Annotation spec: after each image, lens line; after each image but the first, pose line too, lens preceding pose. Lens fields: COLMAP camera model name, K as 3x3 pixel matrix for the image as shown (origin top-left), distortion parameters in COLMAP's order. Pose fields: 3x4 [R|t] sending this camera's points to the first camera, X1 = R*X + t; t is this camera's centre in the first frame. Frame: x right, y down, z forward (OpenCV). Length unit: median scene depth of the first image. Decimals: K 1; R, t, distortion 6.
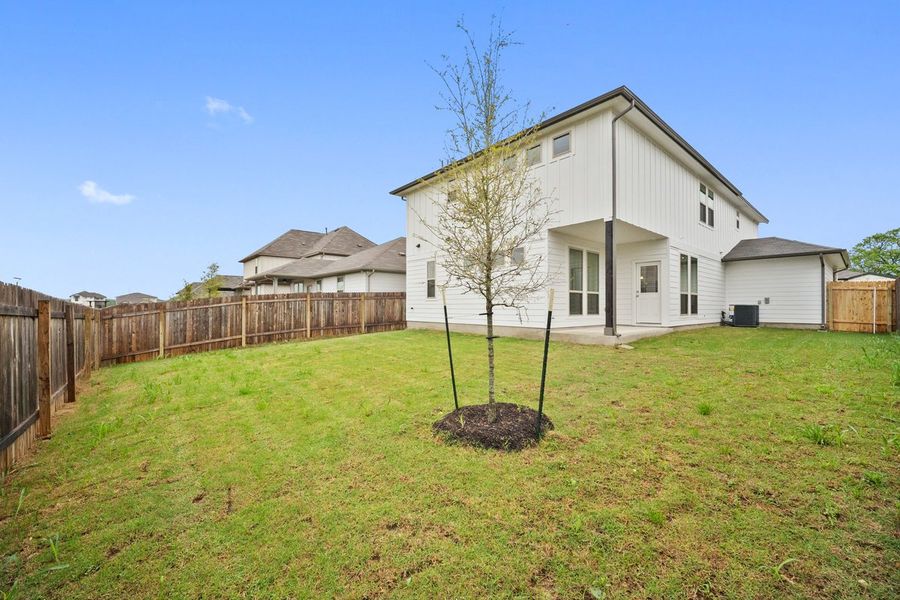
lens RADIAL K [[356.3, 0, 446.4], [0, 356.3, 307.3], [0, 0, 1]] dist [0.000975, 0.000031]
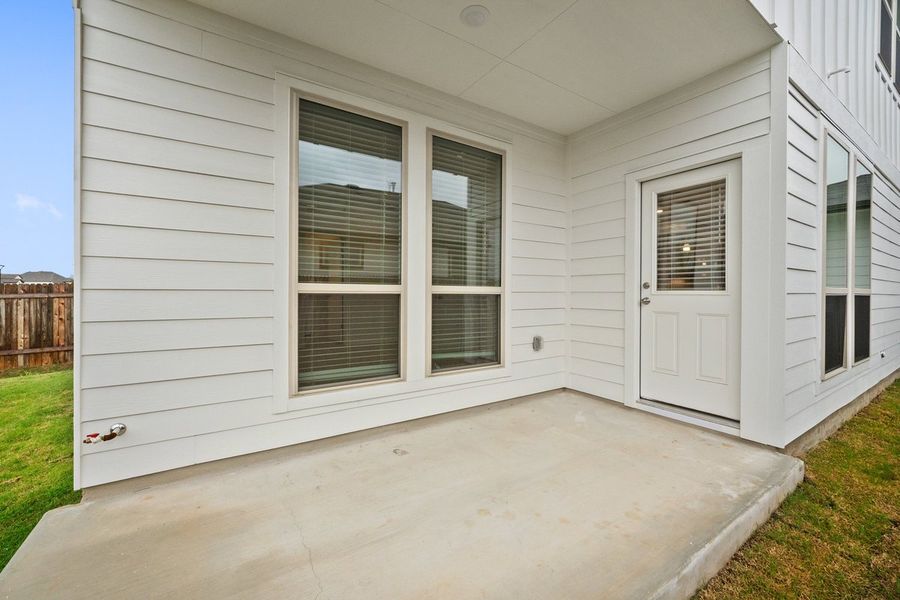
lens RADIAL K [[356.3, 0, 453.4], [0, 356.3, 294.3], [0, 0, 1]] dist [0.000975, 0.000031]
pose [[0.991434, 0.002460, -0.130584, 0.421092], [-0.001362, 0.999963, 0.008491, -0.038928], [0.130600, -0.008240, 0.991401, 0.700688]]
